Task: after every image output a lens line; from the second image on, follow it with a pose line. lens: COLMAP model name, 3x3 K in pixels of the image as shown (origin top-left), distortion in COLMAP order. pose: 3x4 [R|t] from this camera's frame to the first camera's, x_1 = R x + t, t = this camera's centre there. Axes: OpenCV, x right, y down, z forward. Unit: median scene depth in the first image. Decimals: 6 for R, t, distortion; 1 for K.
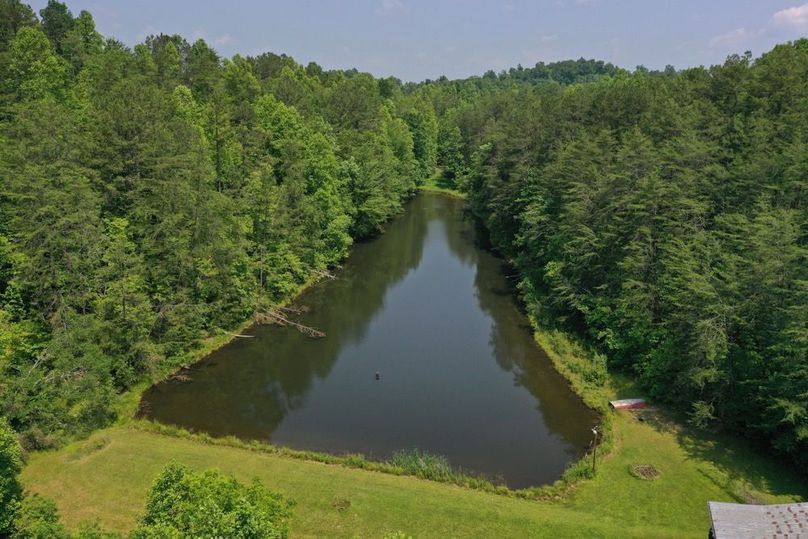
lens RADIAL K [[632.9, 0, 401.2], [0, 632.9, 267.9], [0, 0, 1]] dist [0.005108, -0.002609]
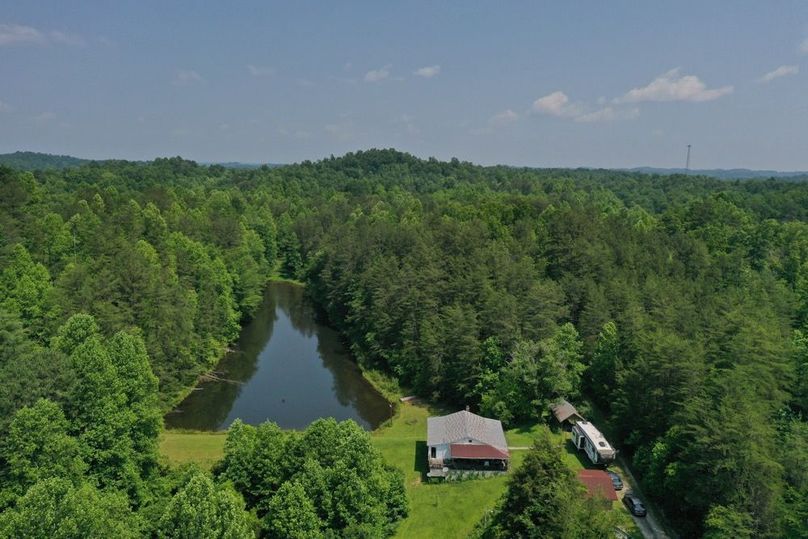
lens RADIAL K [[632.9, 0, 400.0], [0, 632.9, 268.9], [0, 0, 1]] dist [0.005108, -0.002609]
pose [[0.959340, -0.042694, 0.279004, -0.189483], [0.071326, 0.993081, -0.093288, -0.017080], [-0.273091, 0.109395, 0.955748, -0.842040]]
